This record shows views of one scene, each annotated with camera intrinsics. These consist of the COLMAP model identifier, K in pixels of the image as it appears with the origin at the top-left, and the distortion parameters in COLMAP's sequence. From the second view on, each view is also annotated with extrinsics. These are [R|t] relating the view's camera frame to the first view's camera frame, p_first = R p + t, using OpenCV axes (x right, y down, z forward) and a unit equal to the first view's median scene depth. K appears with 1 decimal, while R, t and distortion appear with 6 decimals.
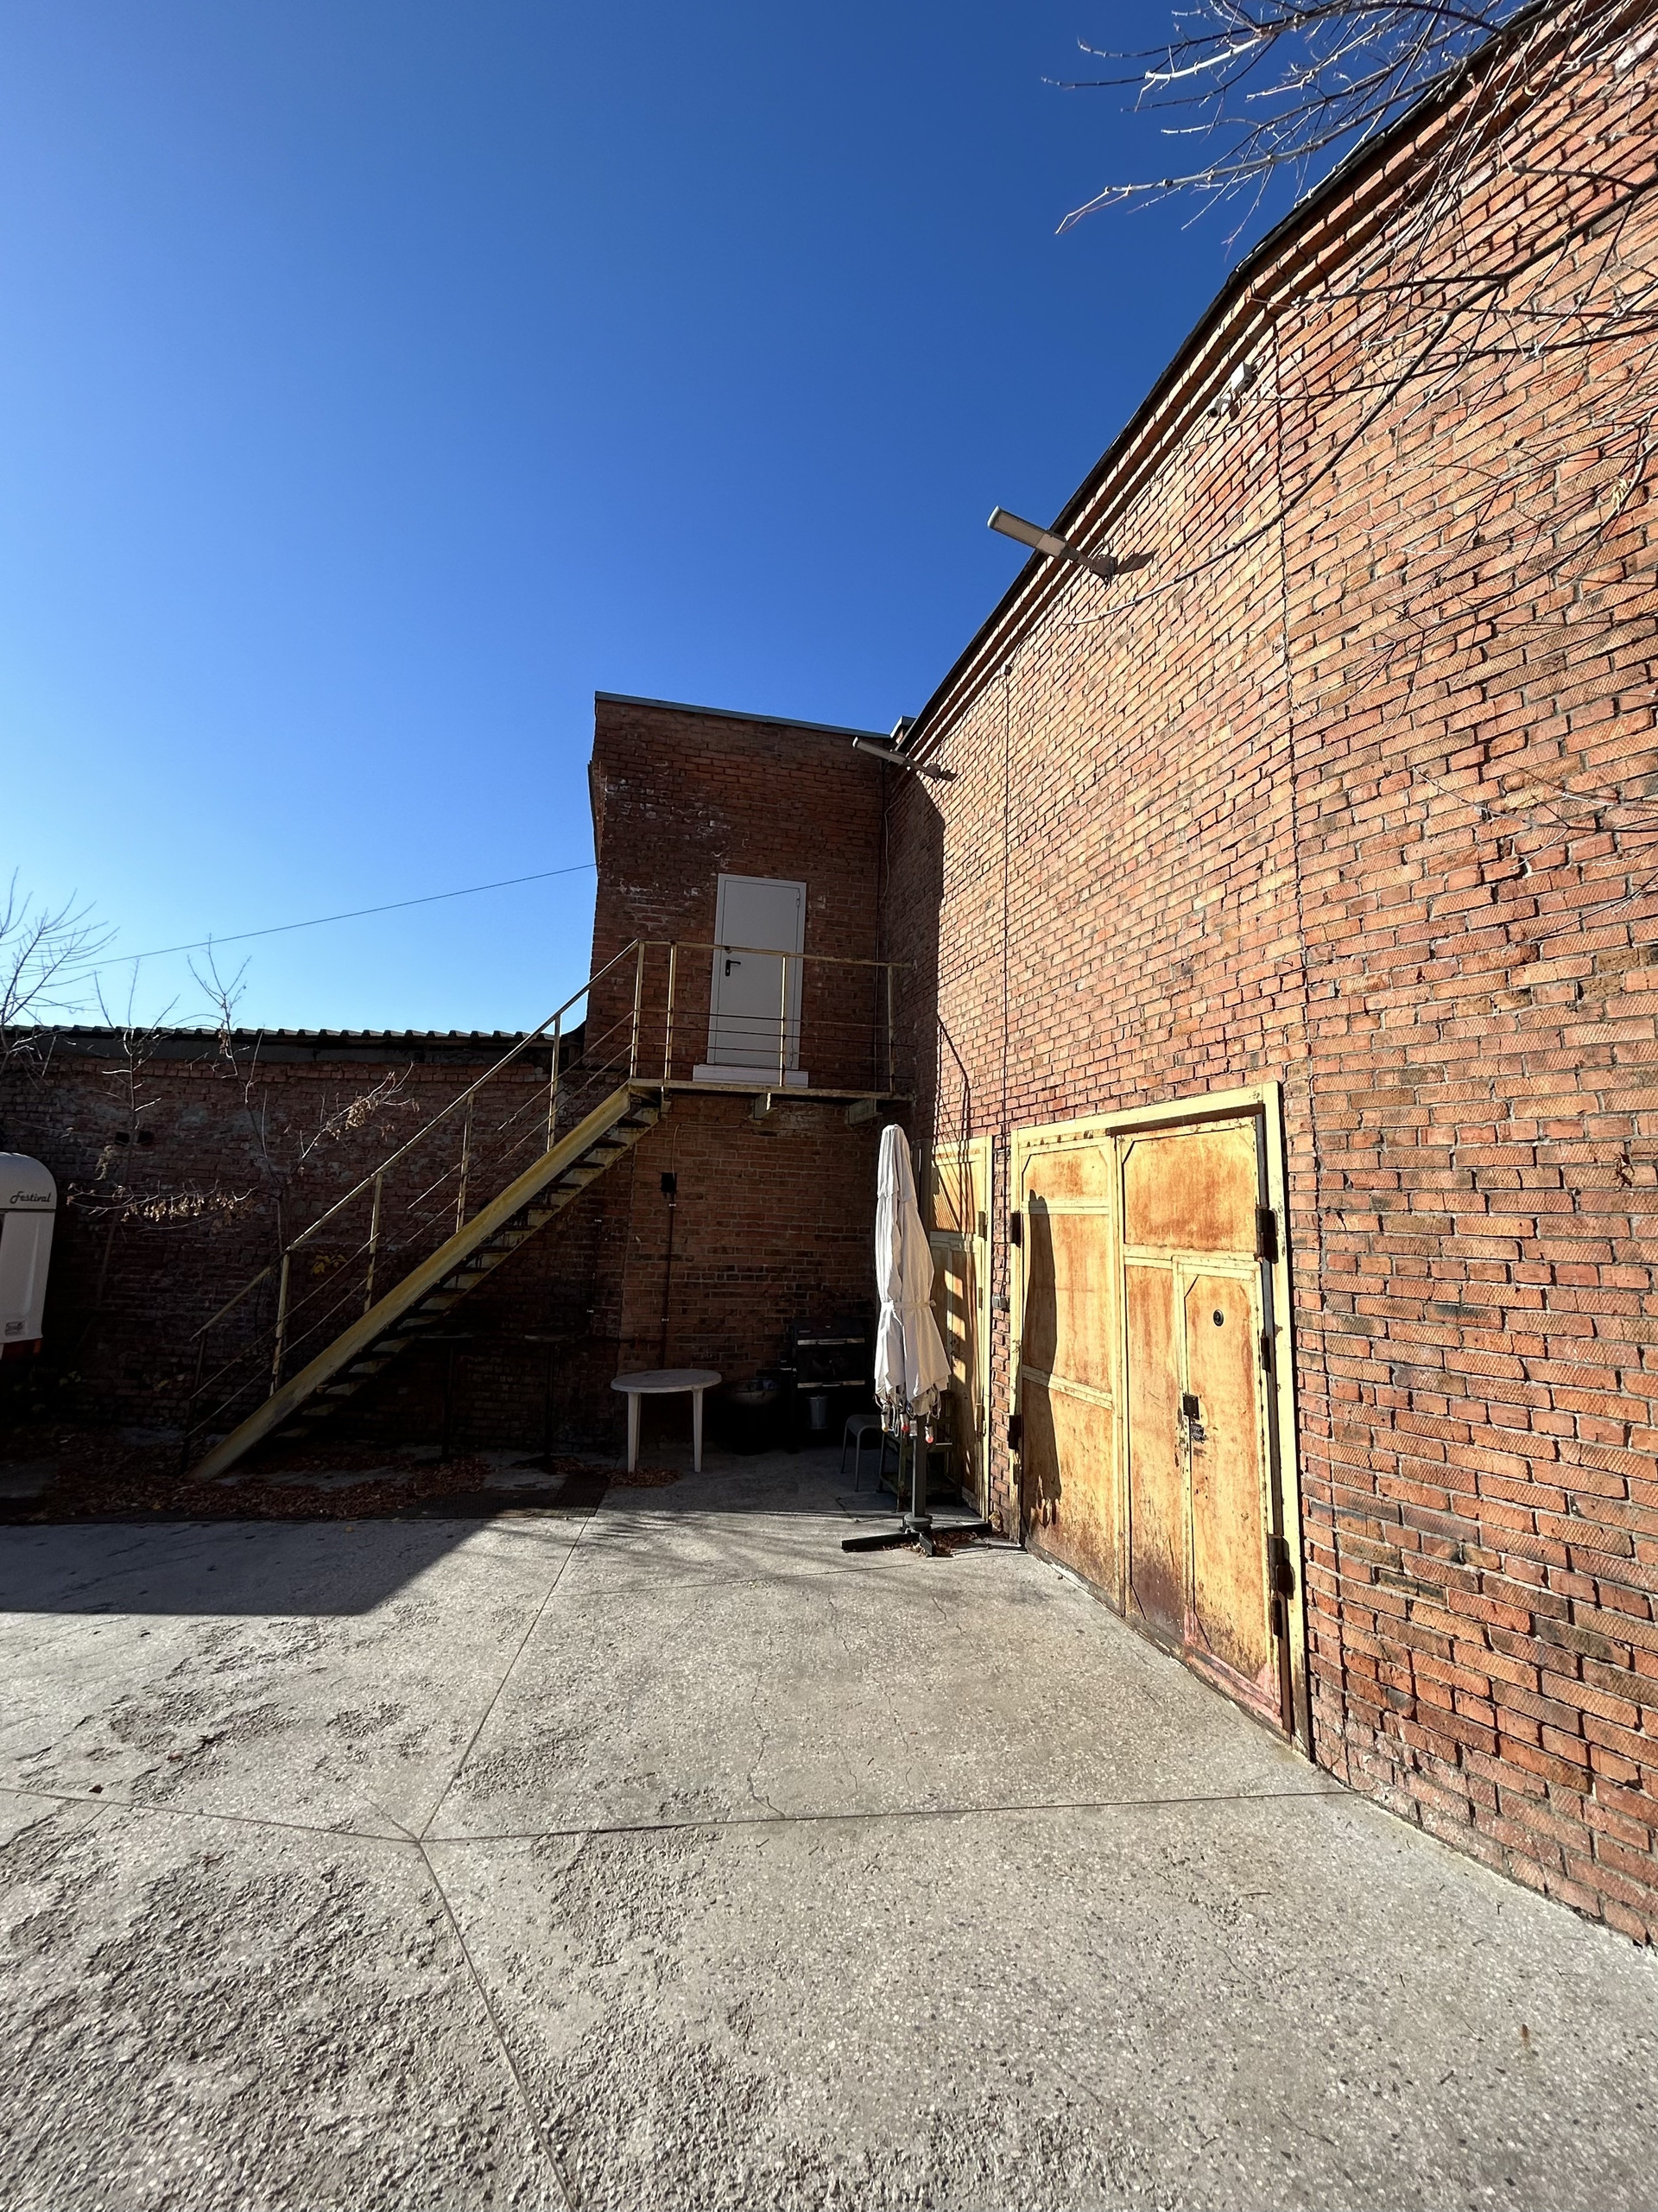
lens RADIAL K [[998.4, 0, 829.7], [0, 998.4, 1023.9], [0, 0, 1]] dist [0.000969, 0.000634]
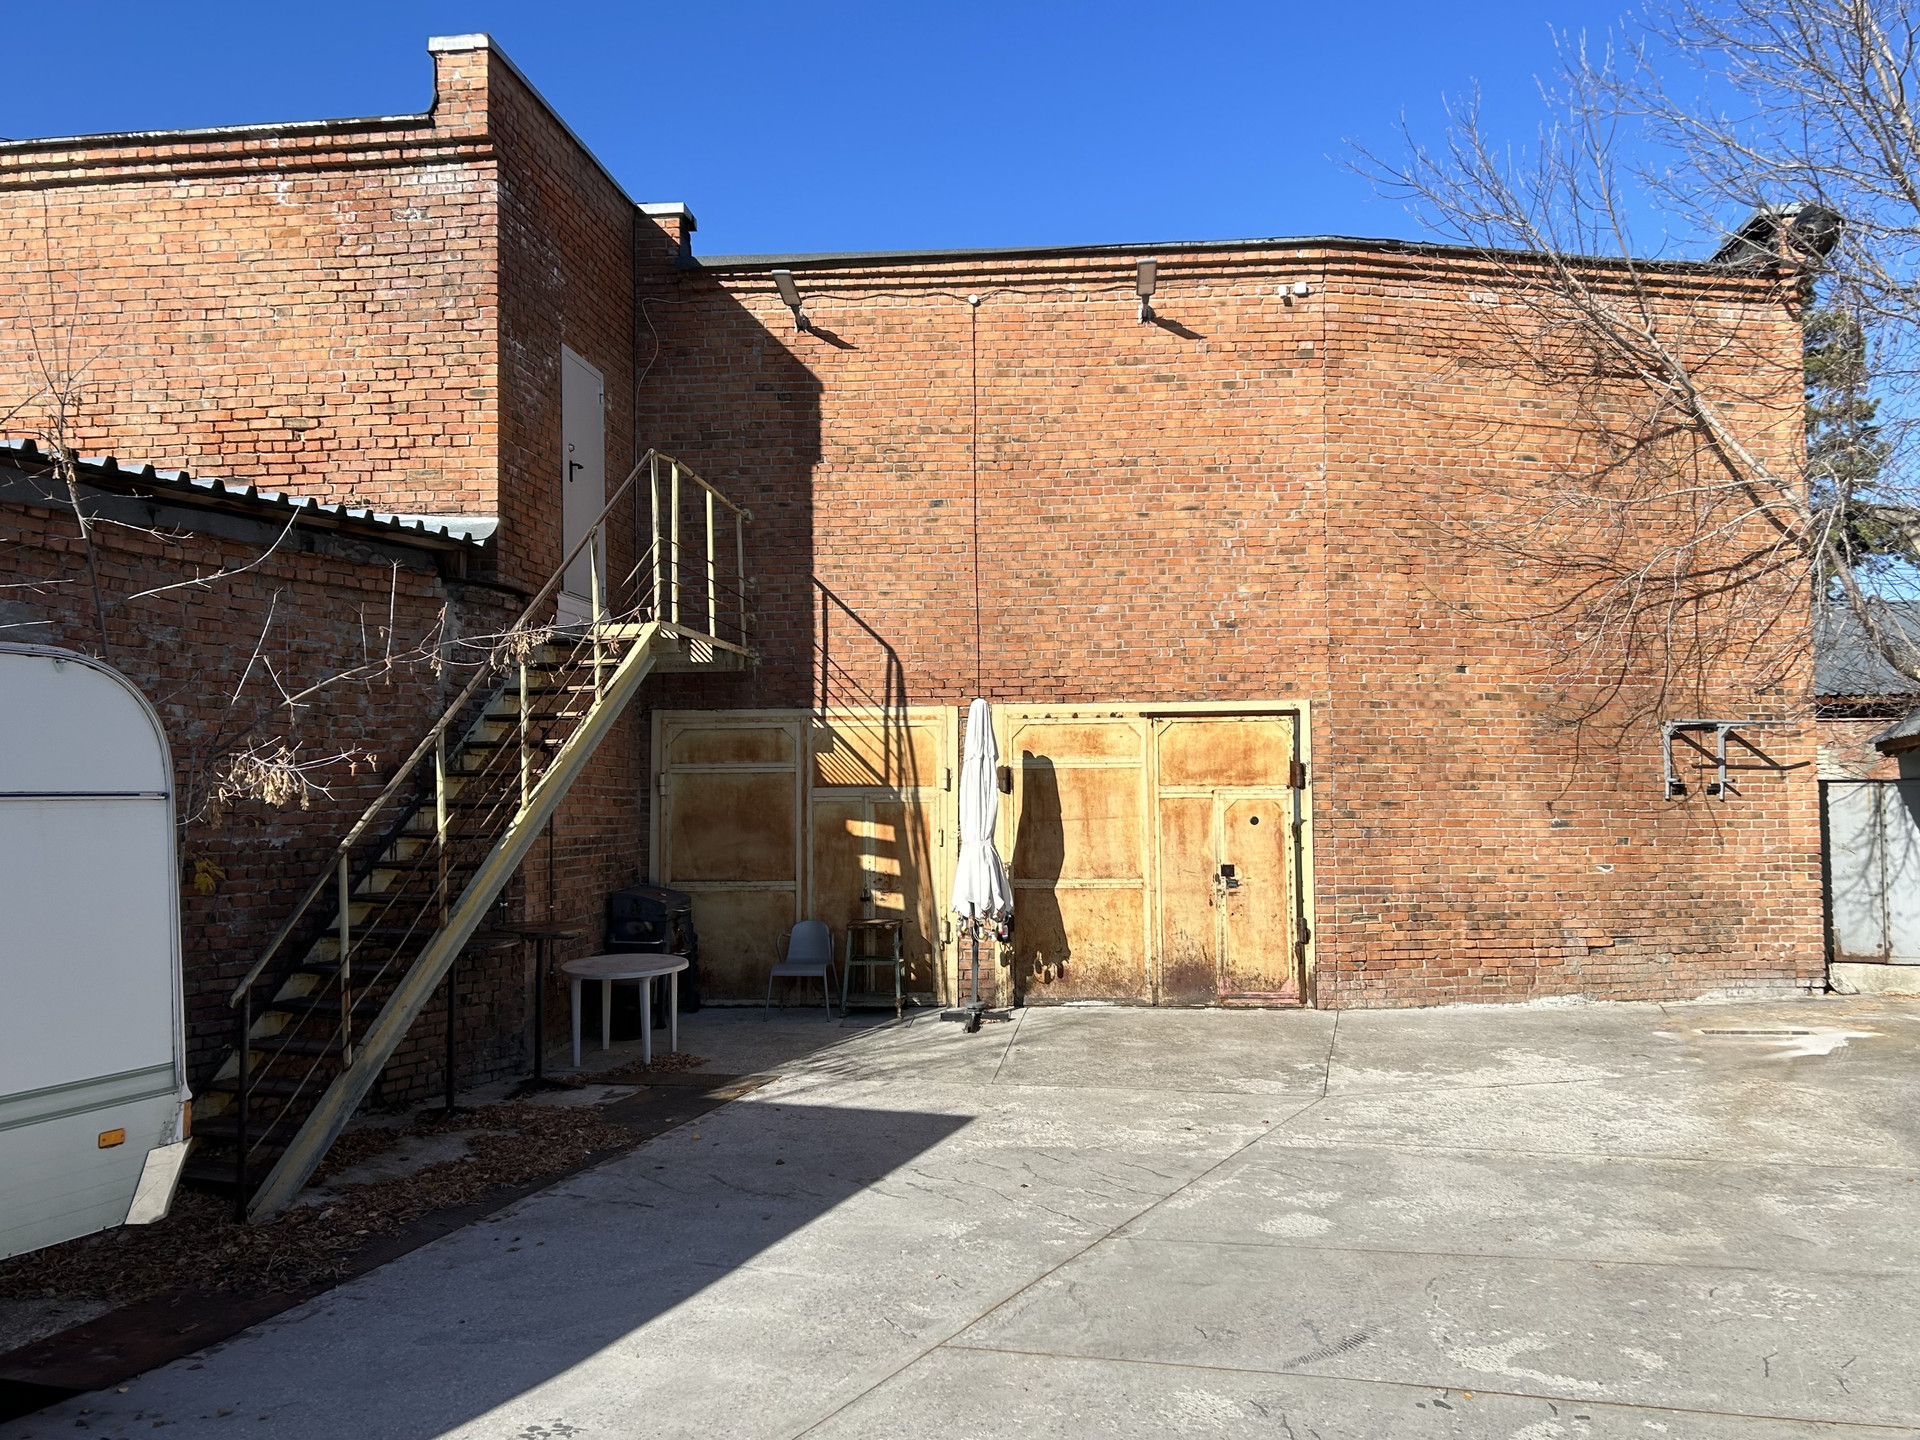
lens RADIAL K [[1457.0, 0, 960.0], [0, 1457.0, 720.0], [0, 0, 1]] dist [0.087685, -0.107566]
pose [[0.319773, 0.018400, 0.947315, -2.113811], [-0.163843, 0.985824, 0.036158, 0.088957], [-0.933221, -0.166773, 0.318255, 0.598918]]
